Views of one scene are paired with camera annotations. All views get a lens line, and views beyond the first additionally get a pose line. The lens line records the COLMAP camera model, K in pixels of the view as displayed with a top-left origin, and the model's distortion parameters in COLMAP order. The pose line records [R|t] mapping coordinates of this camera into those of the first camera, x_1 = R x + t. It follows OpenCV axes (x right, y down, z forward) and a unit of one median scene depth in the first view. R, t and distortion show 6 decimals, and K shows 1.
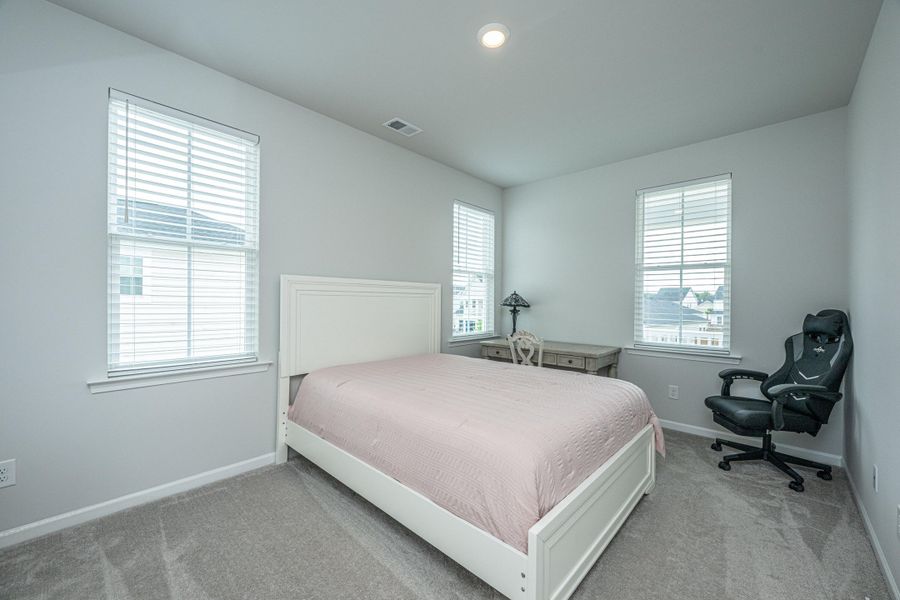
lens RADIAL K [[349.3, 0, 450.0], [0, 349.3, 300.0], [0, 0, 1]] dist [0.000666, 0.000042]
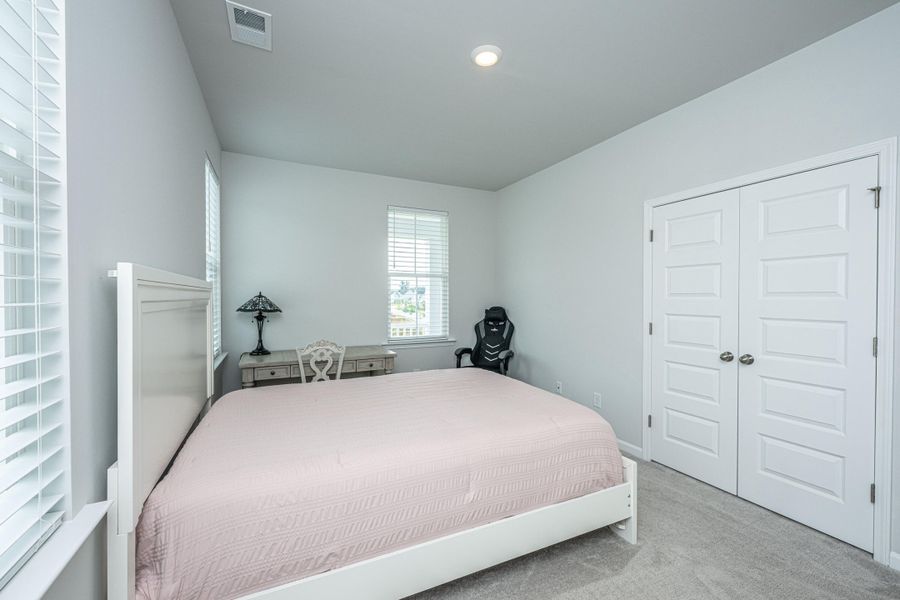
lens RADIAL K [[366.9, 0, 445.2], [0, 366.9, 297.9], [0, 0, 1]] dist [0.000537, 0.000083]
pose [[0.365134, -0.007768, 0.930923, -0.526814], [0.001025, 0.999968, 0.007942, -0.022505], [-0.930954, -0.001945, 0.365130, 0.402288]]
